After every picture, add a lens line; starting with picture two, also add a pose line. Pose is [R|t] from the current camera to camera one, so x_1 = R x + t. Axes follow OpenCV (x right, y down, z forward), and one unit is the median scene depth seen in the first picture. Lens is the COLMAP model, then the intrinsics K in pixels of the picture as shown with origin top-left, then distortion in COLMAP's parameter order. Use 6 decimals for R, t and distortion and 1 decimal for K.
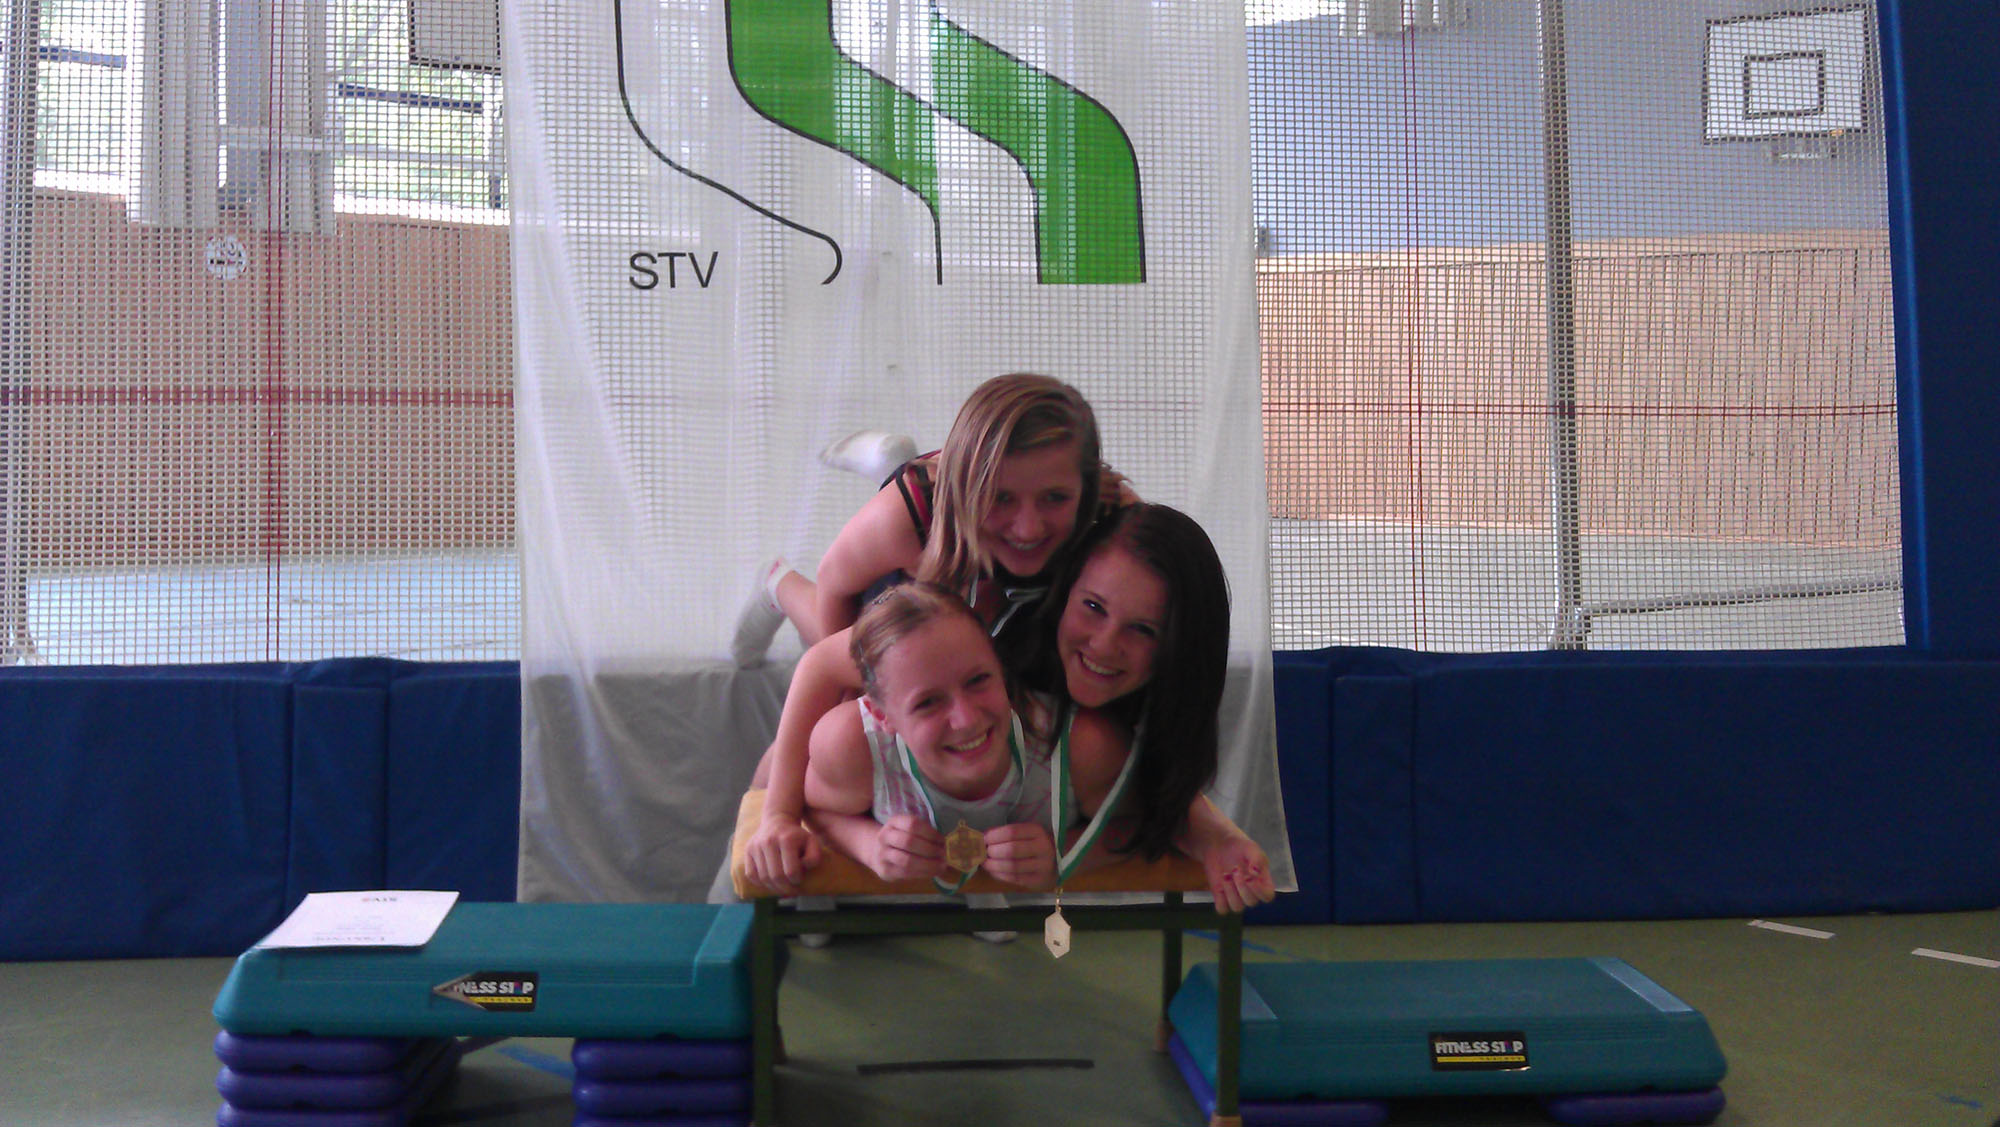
lens RADIAL K [[2032.7, 0, 980.4], [0, 2032.7, 609.6], [0, 0, 1]] dist [0.155675, -0.510571]
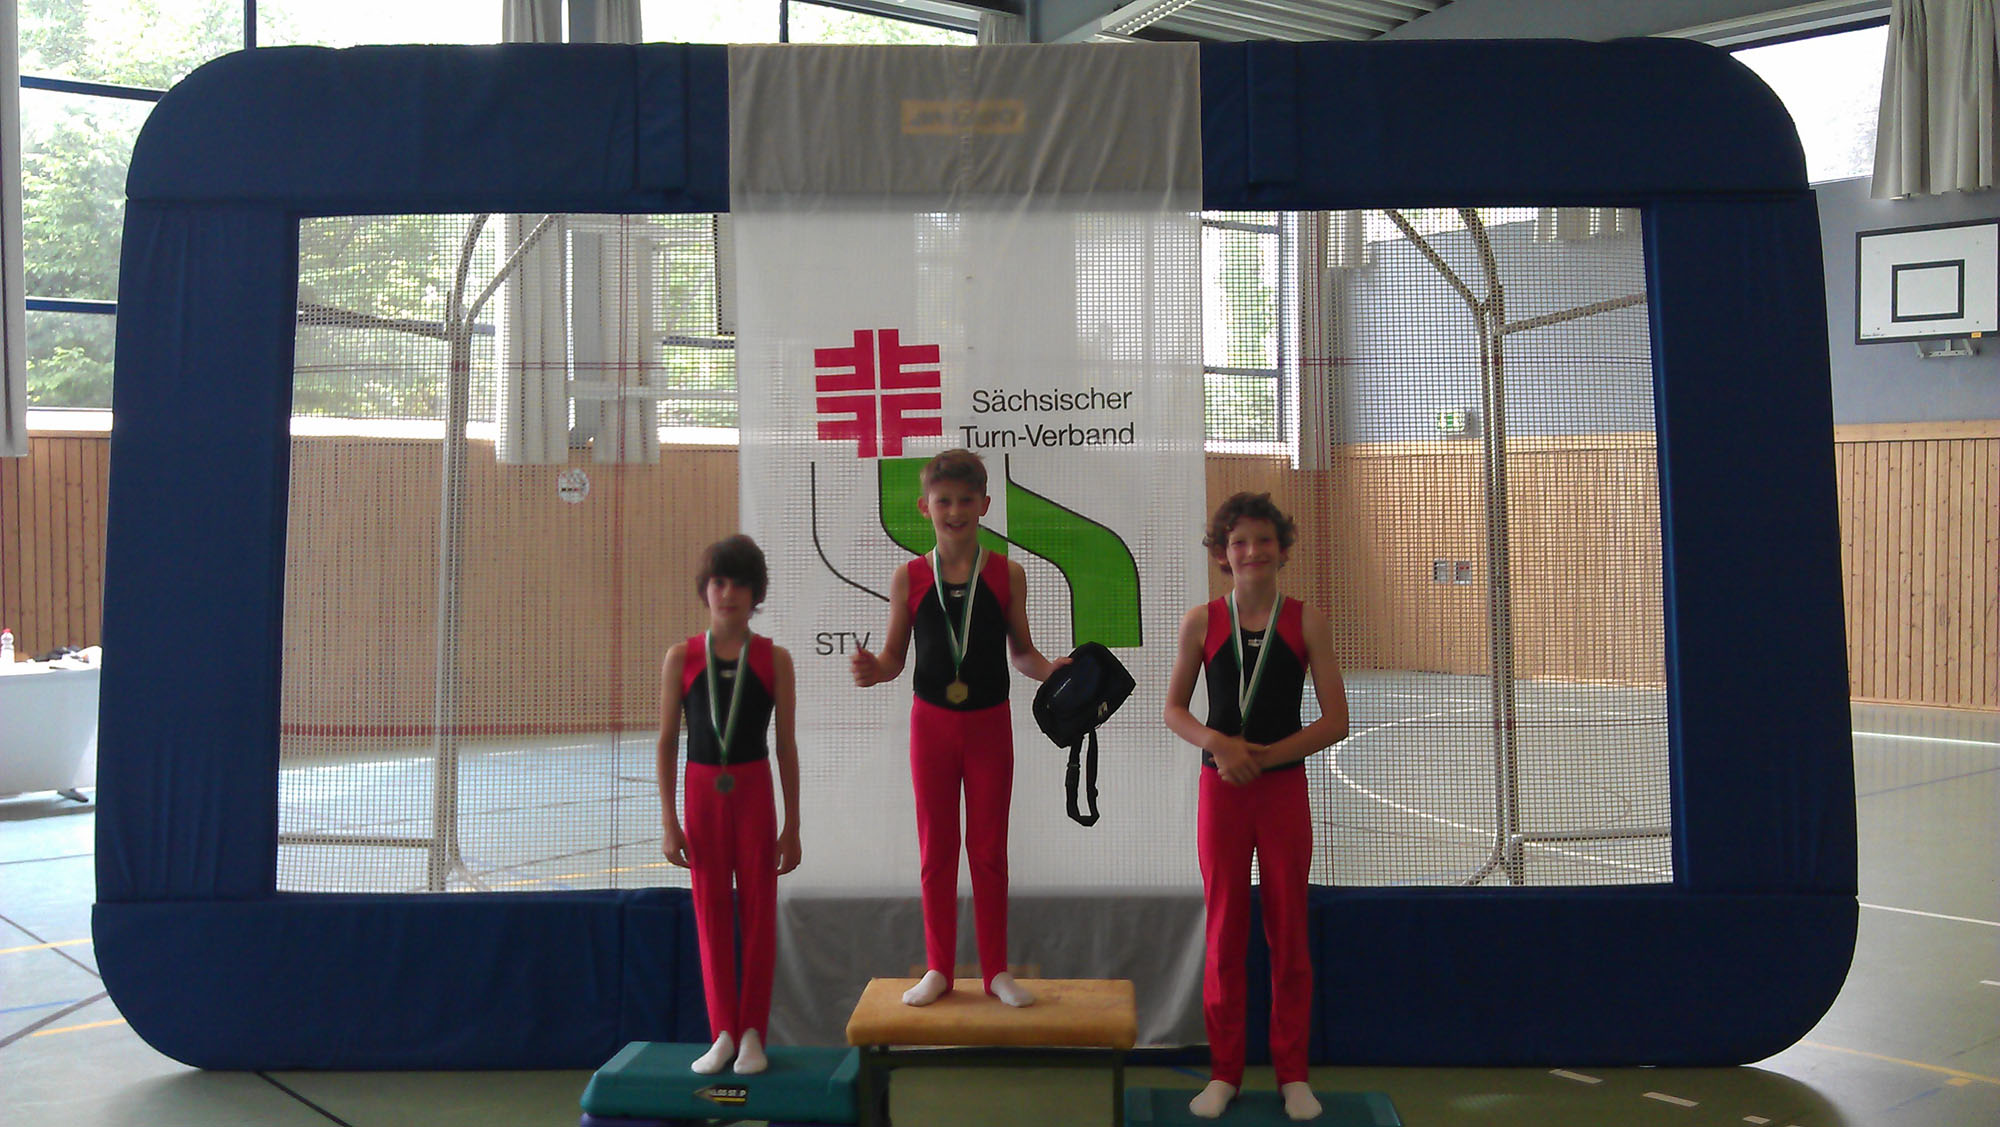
lens RADIAL K [[2032.7, 0, 980.4], [0, 2032.7, 609.6], [0, 0, 1]] dist [0.155675, -0.510571]
pose [[0.988787, -0.009359, -0.149040, 0.215391], [0.001698, 0.998675, -0.051441, -0.124368], [0.149324, 0.050611, 0.987492, -0.650796]]
